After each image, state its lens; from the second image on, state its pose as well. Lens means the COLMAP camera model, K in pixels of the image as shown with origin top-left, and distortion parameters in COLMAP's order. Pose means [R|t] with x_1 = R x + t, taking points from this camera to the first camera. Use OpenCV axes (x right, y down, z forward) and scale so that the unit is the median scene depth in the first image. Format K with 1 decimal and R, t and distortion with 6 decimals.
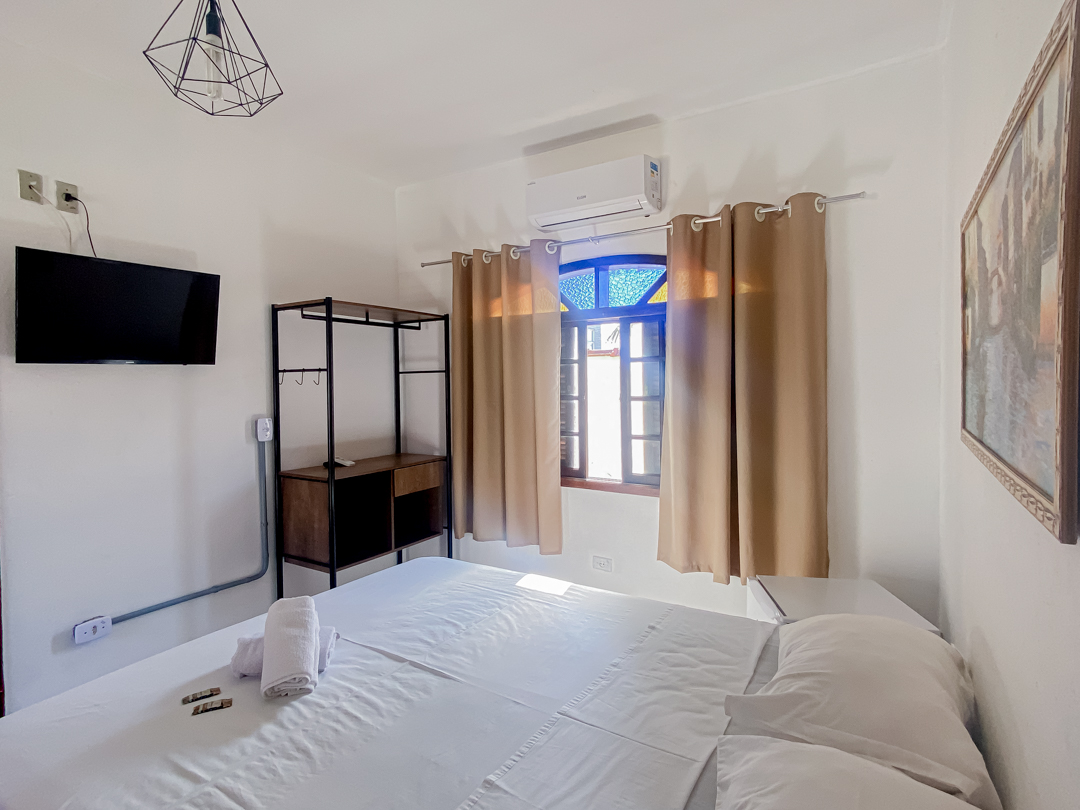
lens RADIAL K [[542.2, 0, 540.0], [0, 542.2, 405.0], [0, 0, 1]] dist [-0.000602, 0.000311]
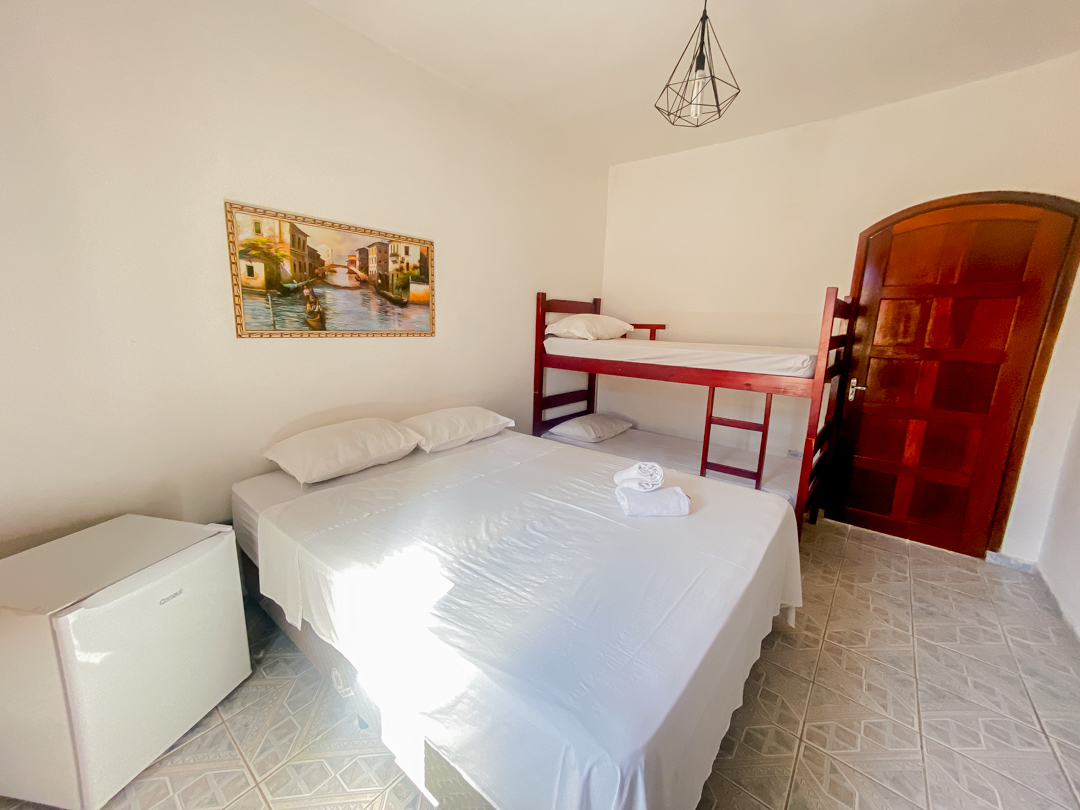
lens RADIAL K [[432.9, 0, 528.1], [0, 432.9, 403.6], [0, 0, 1]] dist [0.002792, 0.000413]
pose [[-0.987492, -0.045081, 0.151089, -0.161342], [-0.008509, 0.972095, 0.234432, -0.032038], [-0.157442, 0.230214, -0.960319, 1.094846]]
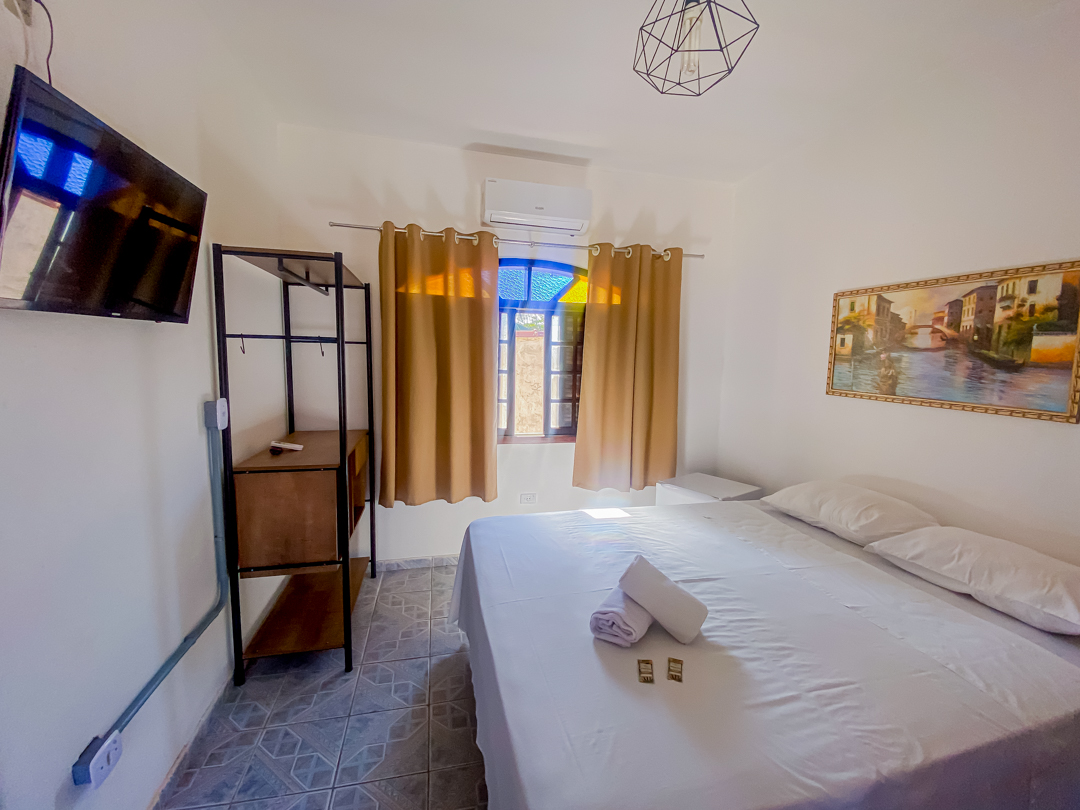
lens RADIAL K [[432.9, 0, 528.1], [0, 432.9, 403.6], [0, 0, 1]] dist [0.002792, 0.000413]
pose [[0.717962, -0.051411, 0.694181, -0.639654], [-0.001127, 0.997182, 0.075016, -0.014918], [-0.696081, -0.054641, 0.715881, 0.285056]]
